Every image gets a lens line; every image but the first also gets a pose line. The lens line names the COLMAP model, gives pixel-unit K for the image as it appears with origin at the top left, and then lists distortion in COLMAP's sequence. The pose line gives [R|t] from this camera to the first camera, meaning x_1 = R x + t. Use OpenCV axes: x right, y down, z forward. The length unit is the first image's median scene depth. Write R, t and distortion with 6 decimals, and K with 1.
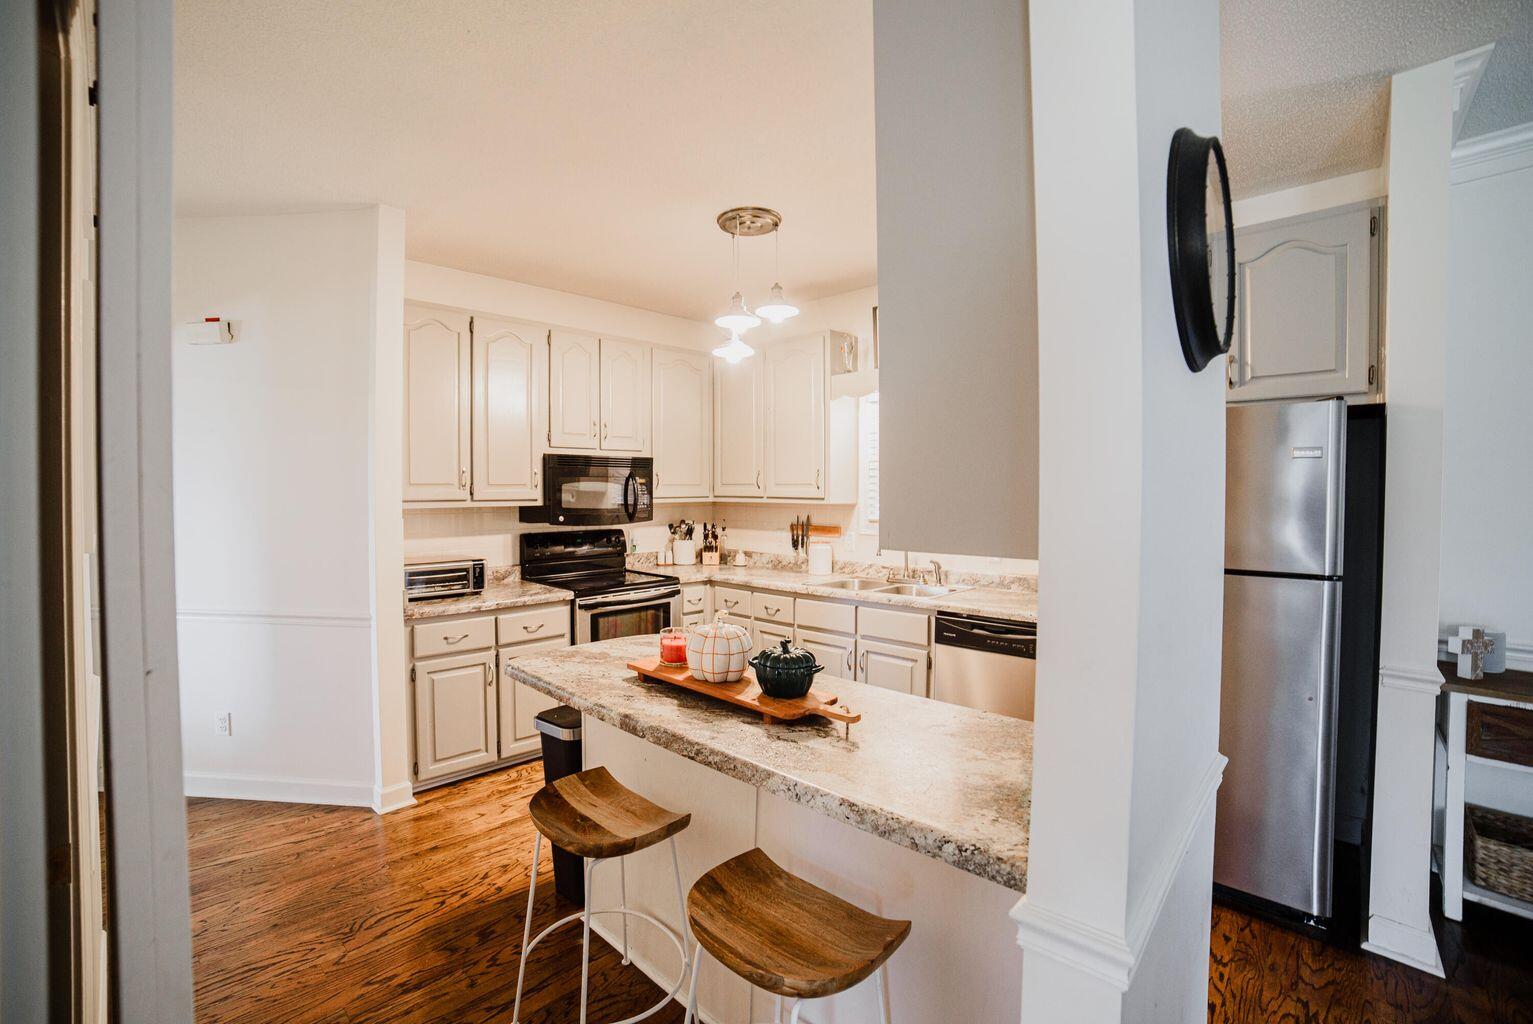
lens RADIAL K [[705.1, 0, 729.3], [0, 705.1, 511.8], [0, 0, 1]] dist [-0.048090, 0.004246]
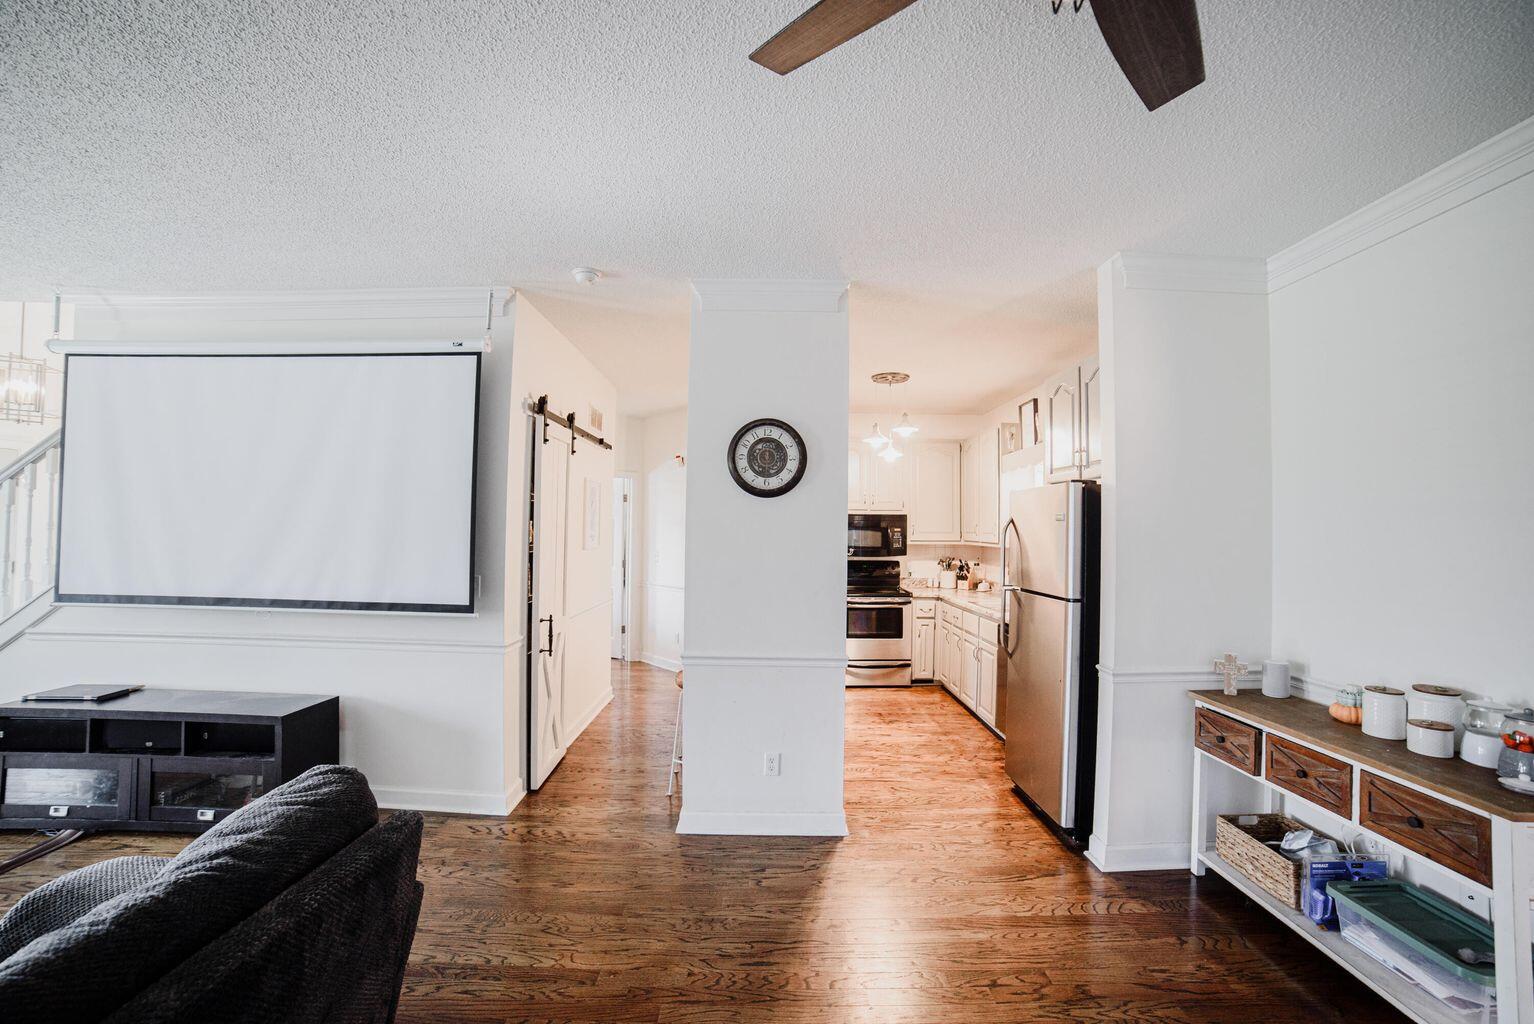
lens RADIAL K [[650.8, 0, 771.3], [0, 650.8, 509.9], [0, 0, 1]] dist [-0.076594, 0.020441]
pose [[0.701538, -0.015913, -0.712454, 0.902115], [-0.033827, 0.997880, -0.055596, 0.001435], [0.711829, 0.063103, 0.699512, -0.280963]]
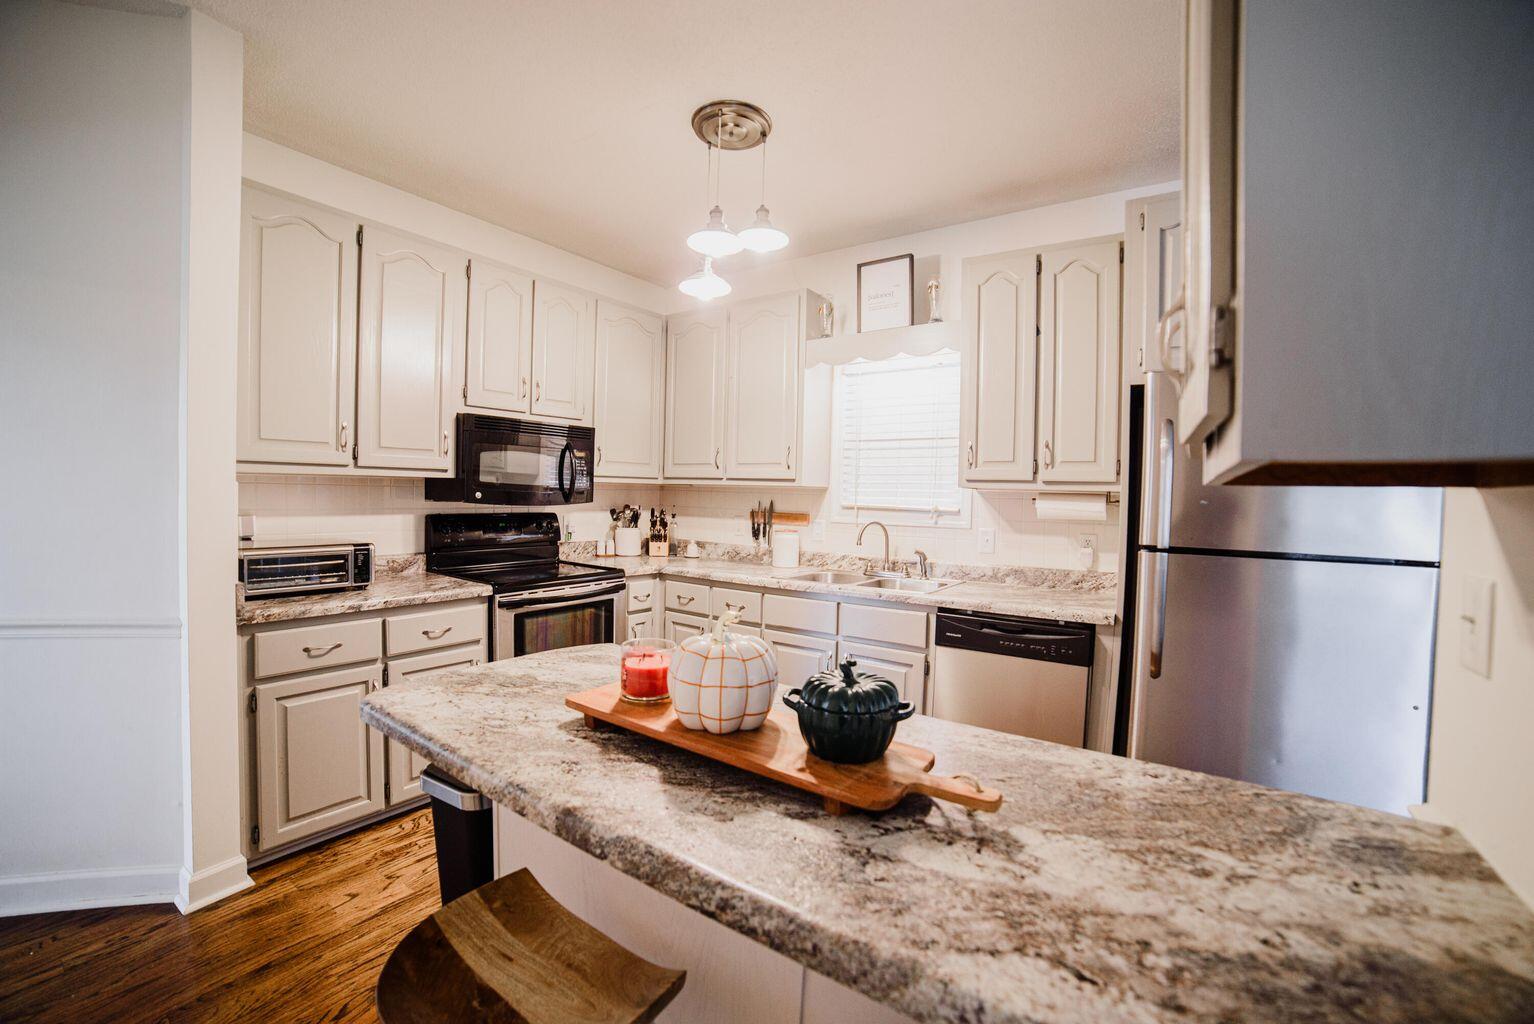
lens RADIAL K [[650.8, 0, 781.8], [0, 650.8, 513.6], [0, 0, 1]] dist [-0.076594, 0.020441]
pose [[0.981814, 0.017198, 0.189066, -0.042180], [-0.016888, 0.999852, -0.003246, 0.031303], [-0.189093, -0.000006, 0.981959, 0.250418]]
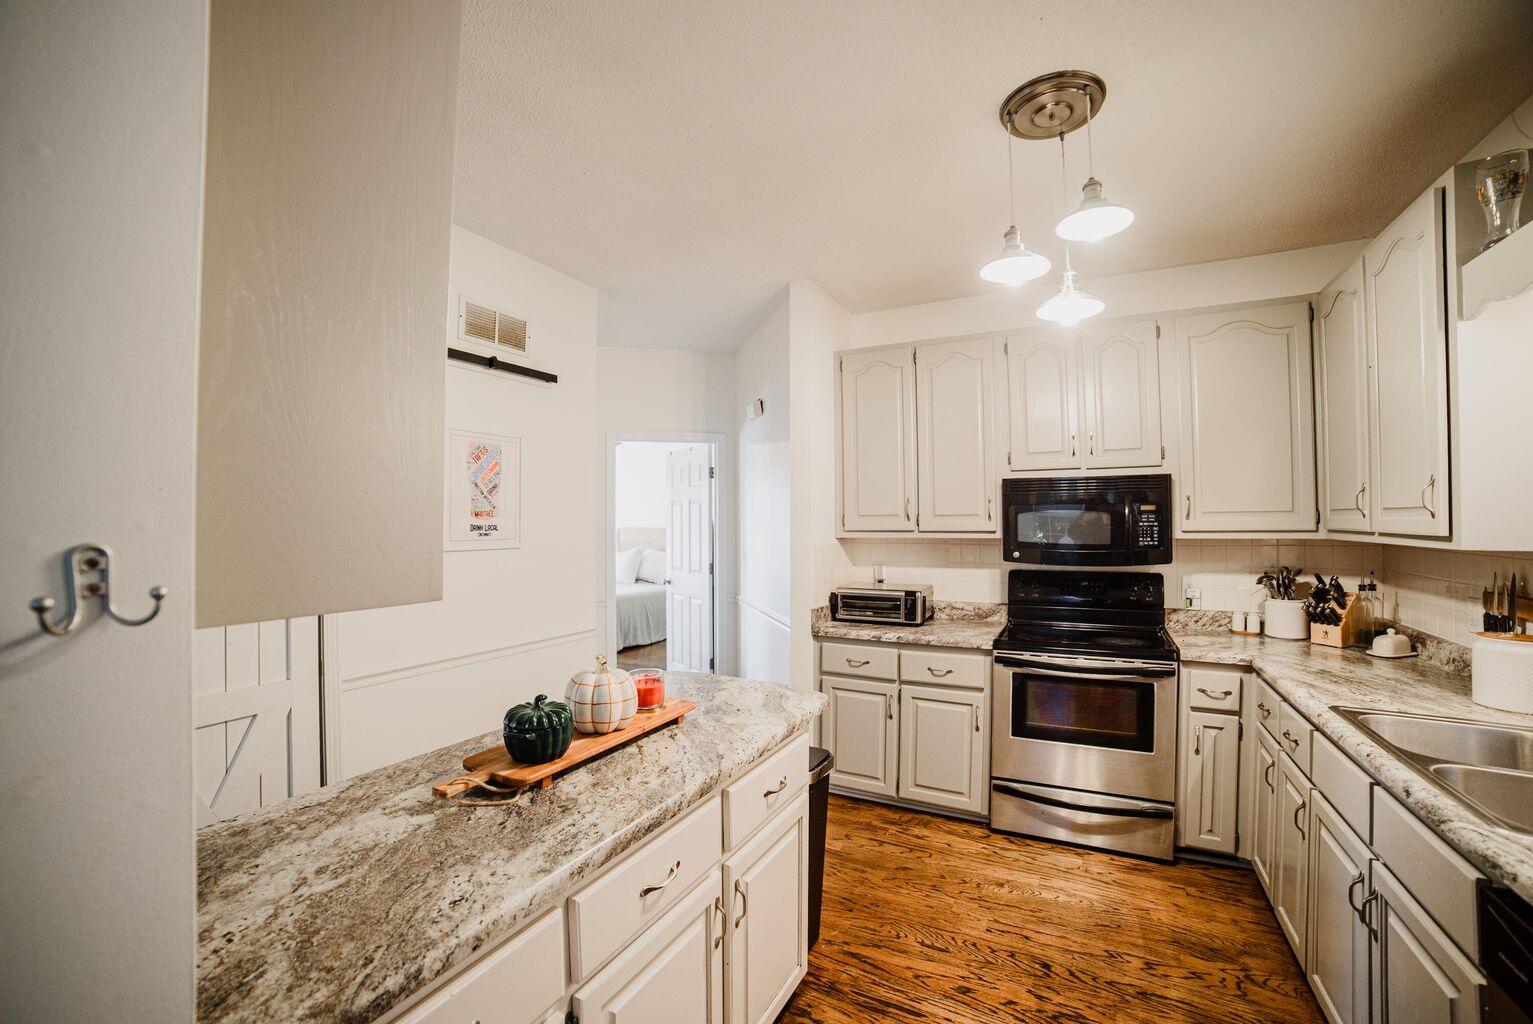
lens RADIAL K [[650.4, 0, 744.0], [0, 650.4, 519.6], [0, 0, 1]] dist [-0.076594, 0.020441]
pose [[0.275332, -0.005083, -0.961336, 0.480840], [-0.026494, 0.999566, -0.012873, -0.015906], [0.960984, 0.029014, 0.275078, 0.544443]]
